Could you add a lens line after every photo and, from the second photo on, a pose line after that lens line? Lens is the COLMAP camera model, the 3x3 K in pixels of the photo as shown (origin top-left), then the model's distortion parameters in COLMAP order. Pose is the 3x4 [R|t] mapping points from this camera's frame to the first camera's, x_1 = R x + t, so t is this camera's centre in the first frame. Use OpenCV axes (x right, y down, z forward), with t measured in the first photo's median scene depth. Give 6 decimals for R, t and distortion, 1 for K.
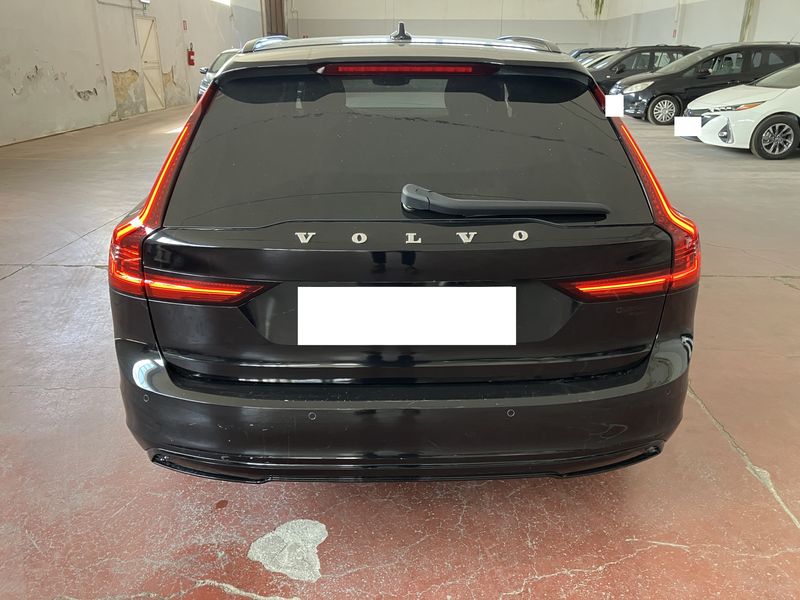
lens RADIAL K [[640.4, 0, 401.3], [0, 640.4, 297.0], [0, 0, 1]] dist [0.032895, -0.042800]
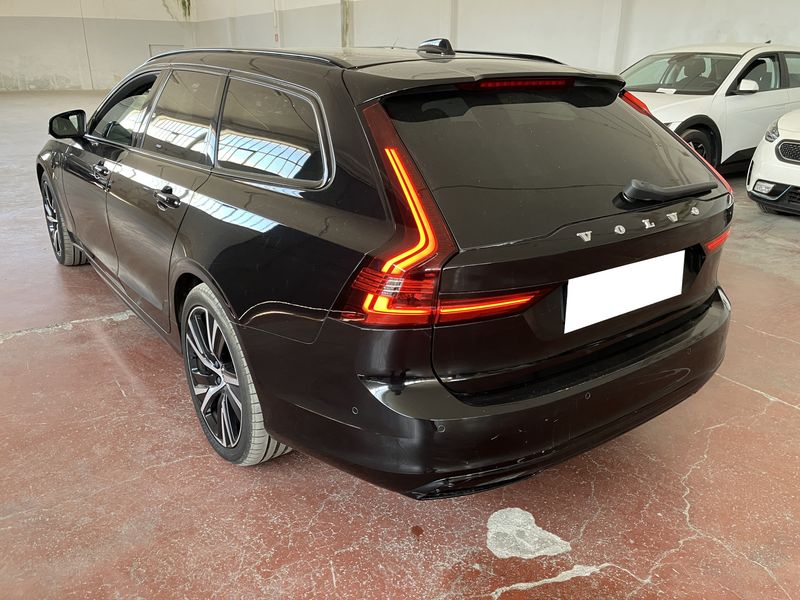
lens RADIAL K [[640.4, 0, 404.4], [0, 640.4, 295.2], [0, 0, 1]] dist [0.032895, -0.042800]
pose [[0.827214, -0.192838, 0.527760, -0.798248], [0.195134, 0.979397, 0.052007, -0.087837], [-0.526915, 0.059963, 0.847800, 0.175680]]
